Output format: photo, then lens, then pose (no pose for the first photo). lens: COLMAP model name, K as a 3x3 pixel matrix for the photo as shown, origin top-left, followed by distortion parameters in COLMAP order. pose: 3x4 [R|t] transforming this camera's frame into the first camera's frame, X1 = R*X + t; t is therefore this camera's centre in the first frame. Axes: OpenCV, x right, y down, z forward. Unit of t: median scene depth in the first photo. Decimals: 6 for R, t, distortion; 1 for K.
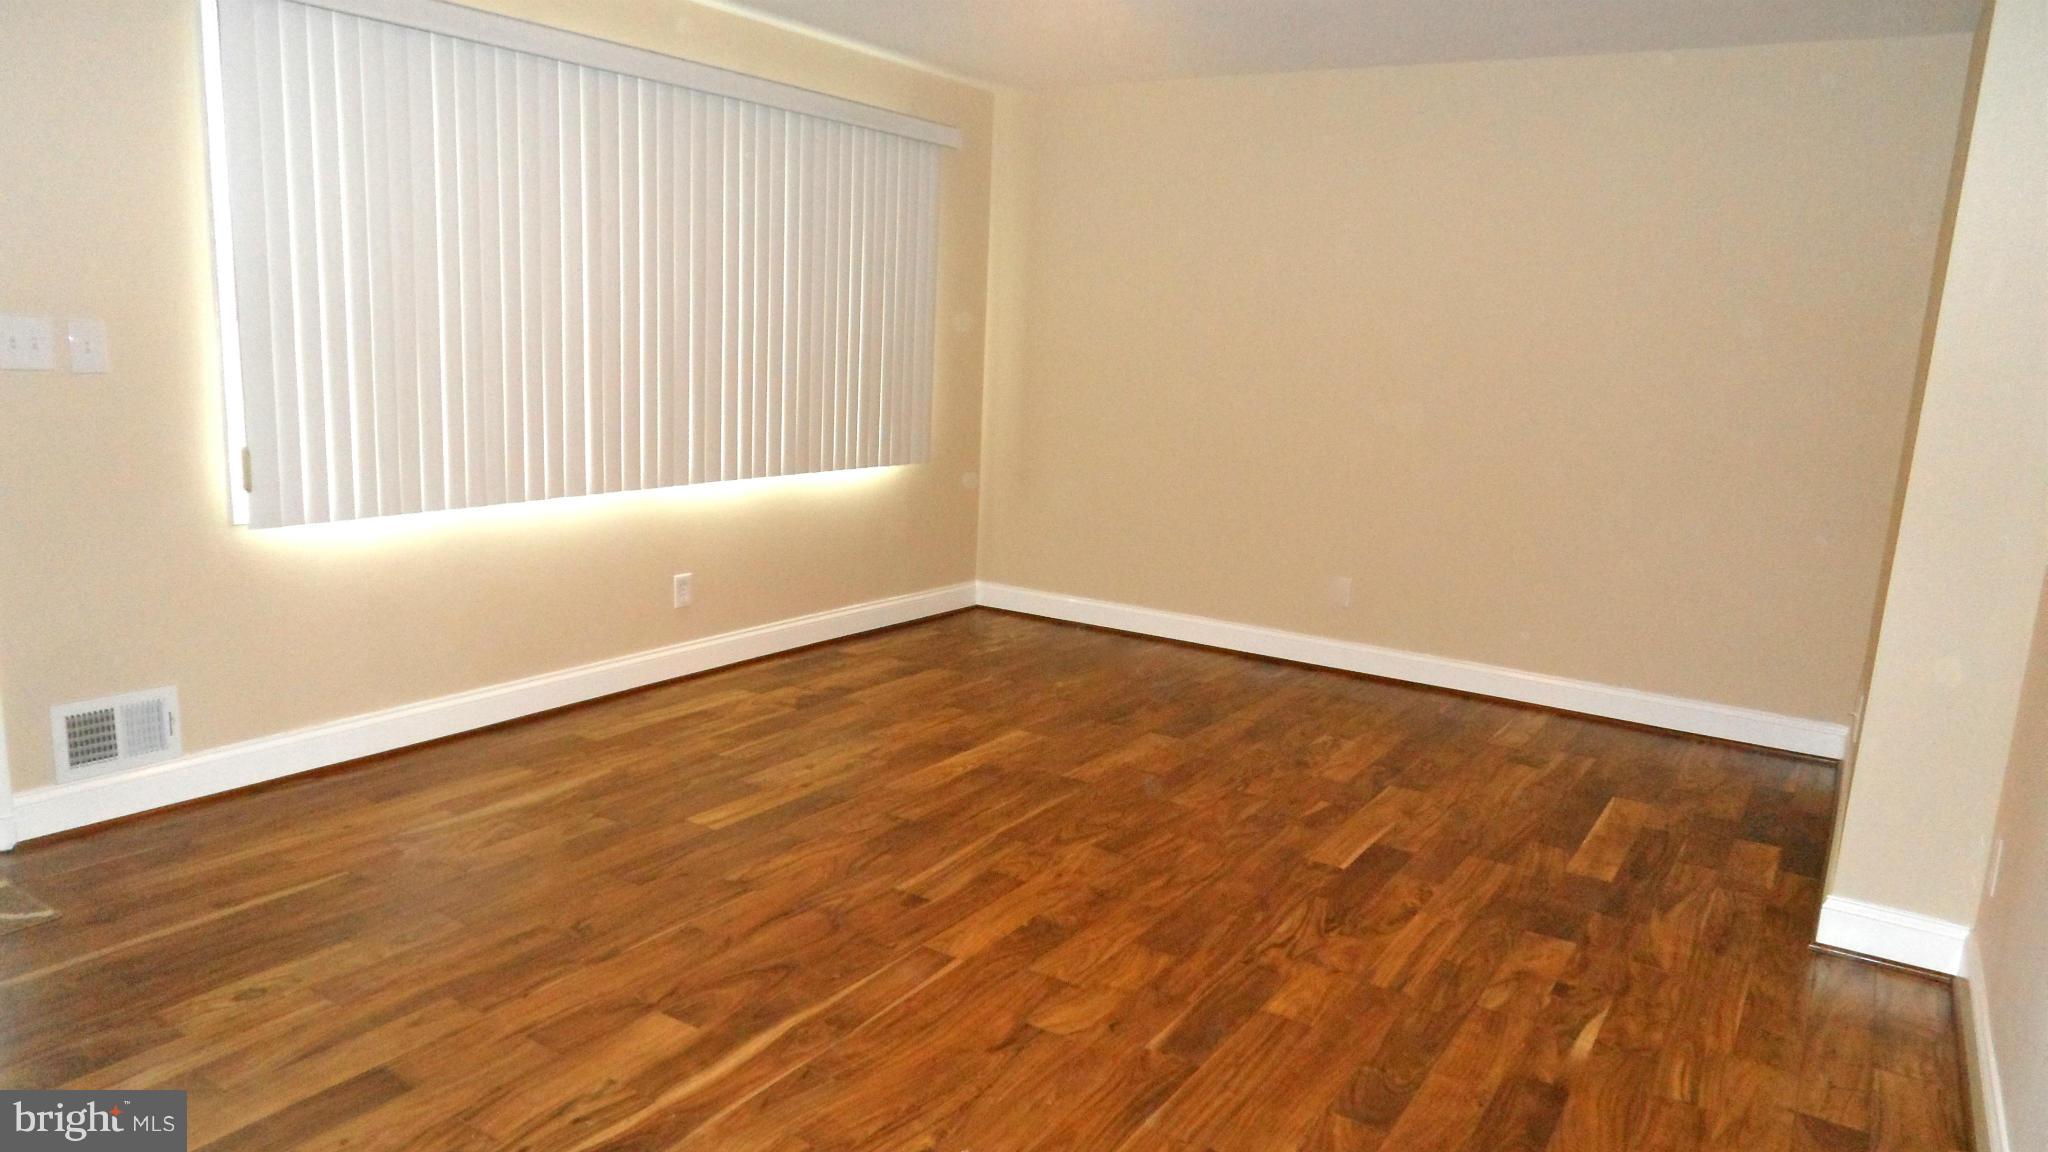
lens RADIAL K [[1364.5, 0, 1021.2], [0, 1364.5, 567.6], [0, 0, 1]] dist [-0.008049, -0.001534]
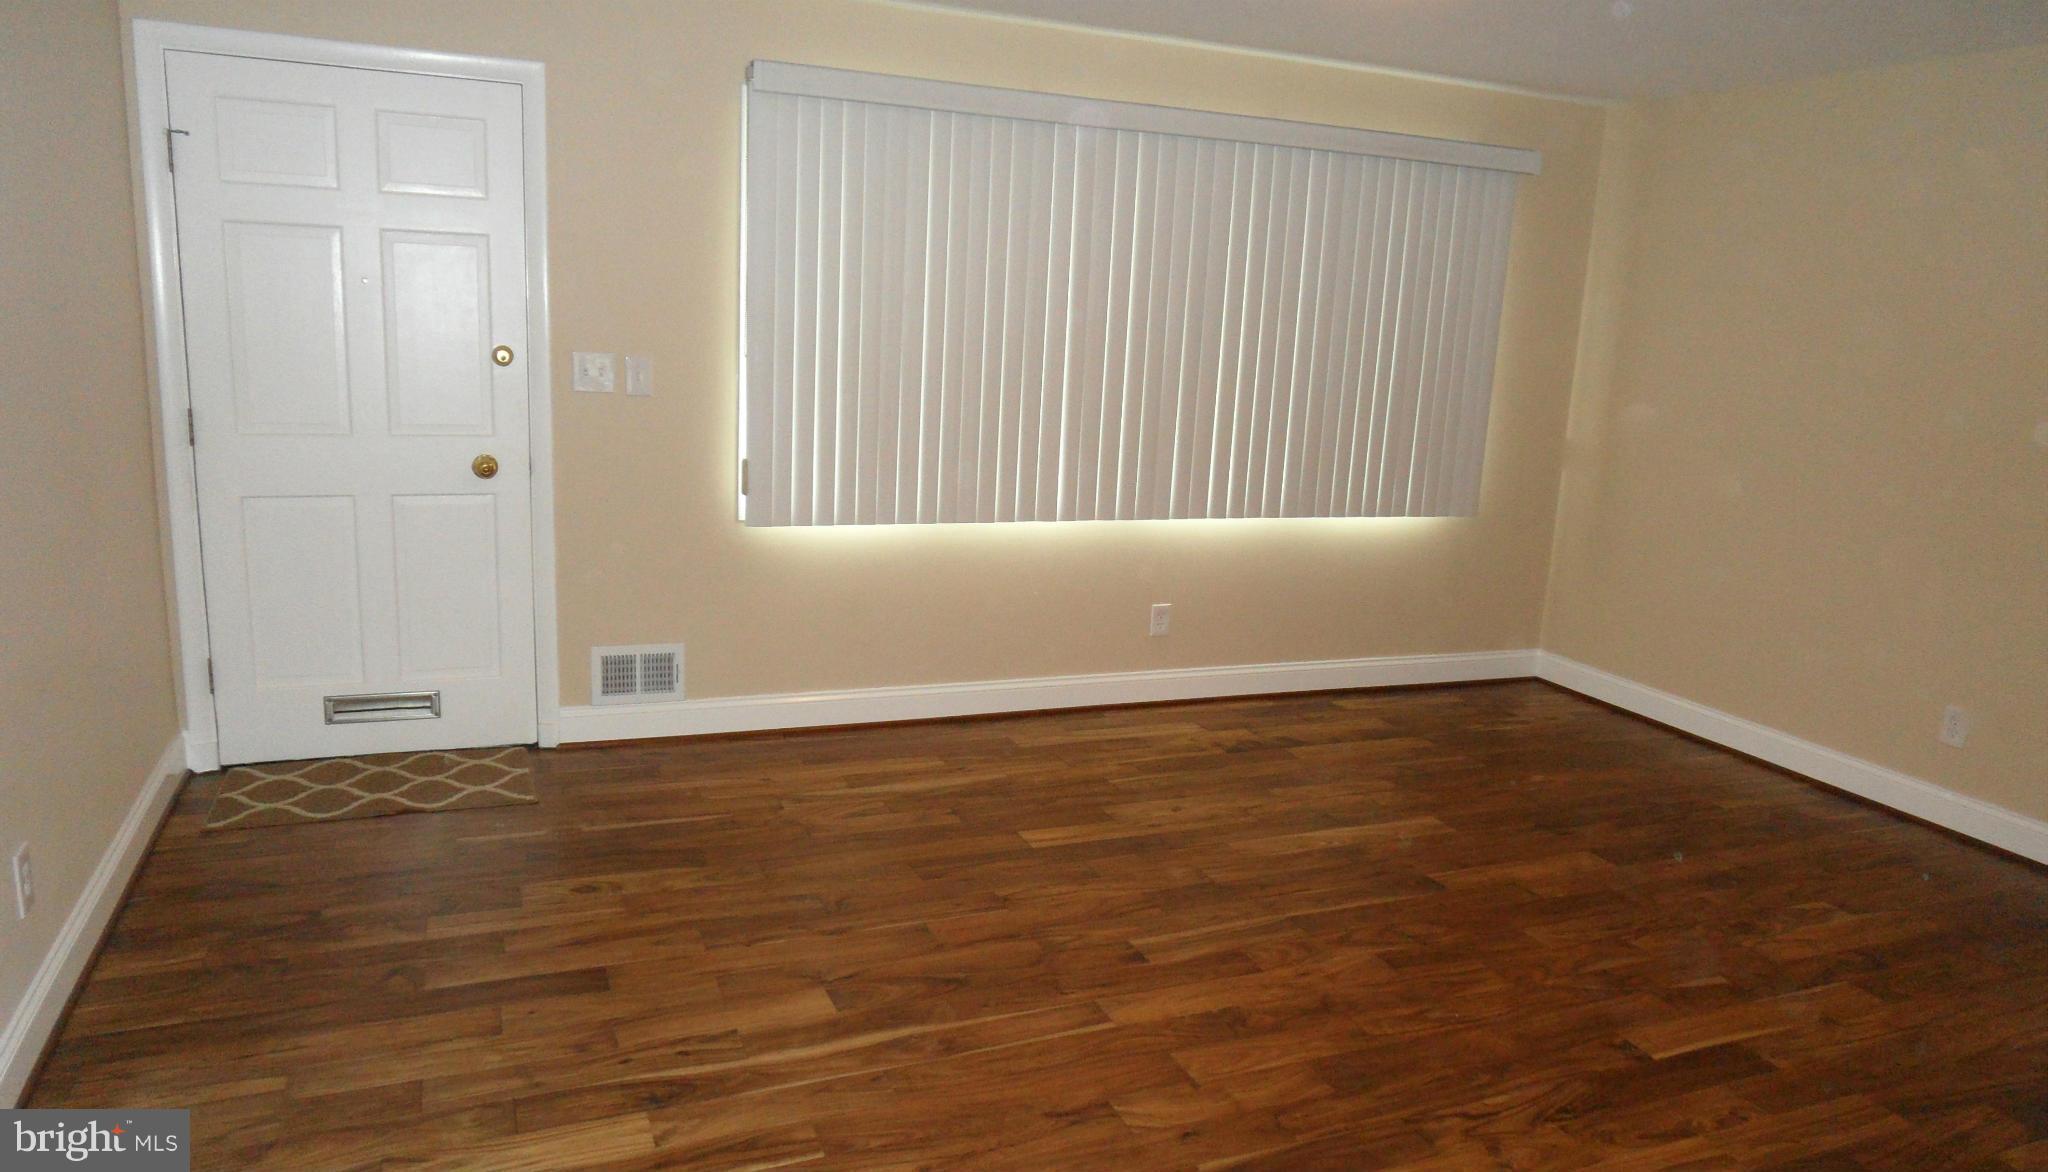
lens RADIAL K [[1380.3, 0, 1045.3], [0, 1380.3, 590.3], [0, 0, 1]] dist [-0.012520, -0.003621]
pose [[0.829889, 0.112647, -0.546439, 0.338753], [-0.112705, 0.993062, 0.033549, -0.042203], [0.546427, 0.033744, 0.836827, 0.100195]]
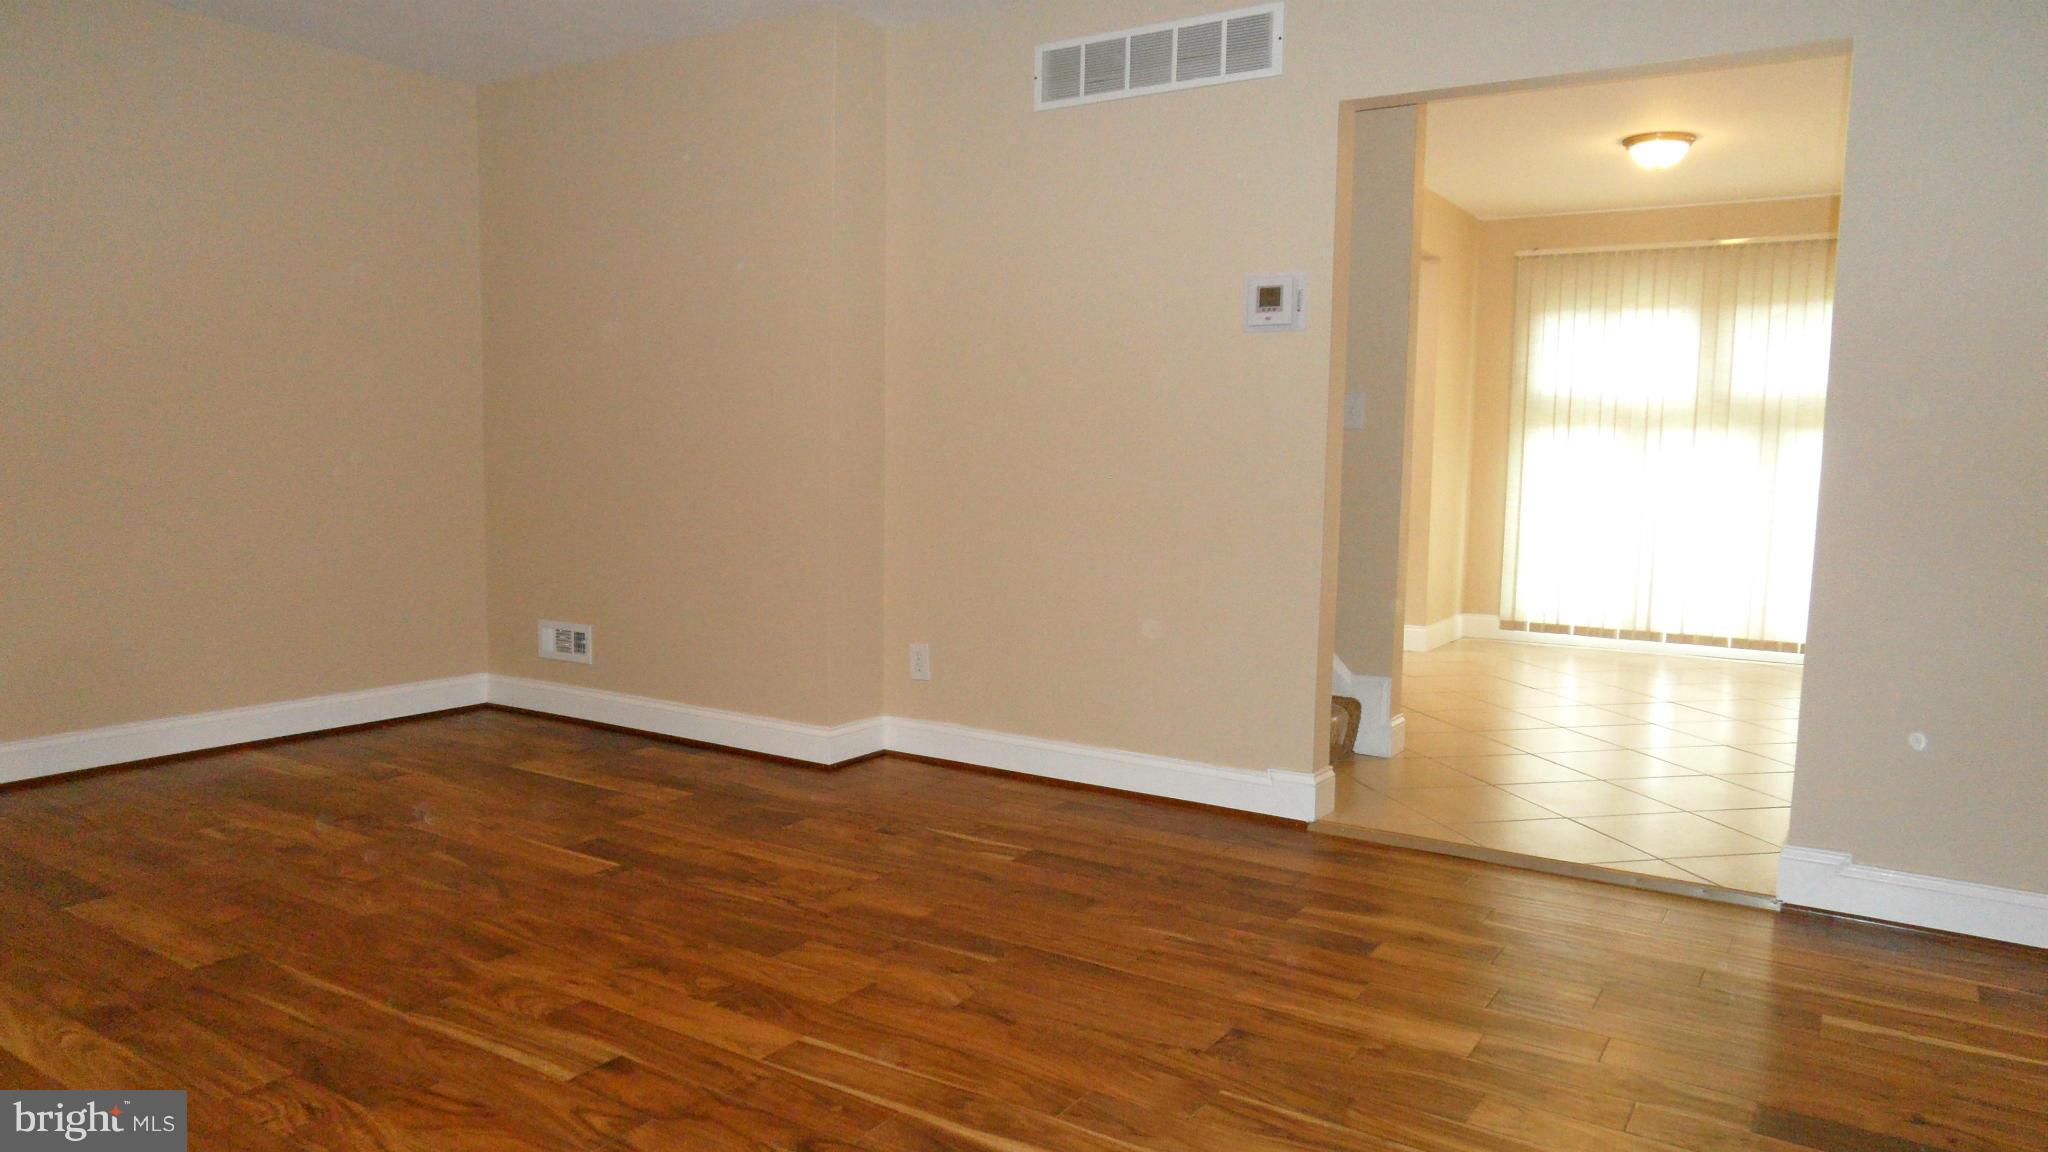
lens RADIAL K [[1357.3, 0, 1023.4], [0, 1357.3, 593.5], [0, 0, 1]] dist [0.002301, 0.000923]
pose [[0.017299, -0.158228, 0.987251, -0.645112], [0.164374, 0.974414, 0.153290, -0.061429], [-0.986246, 0.159626, 0.042865, 0.630187]]
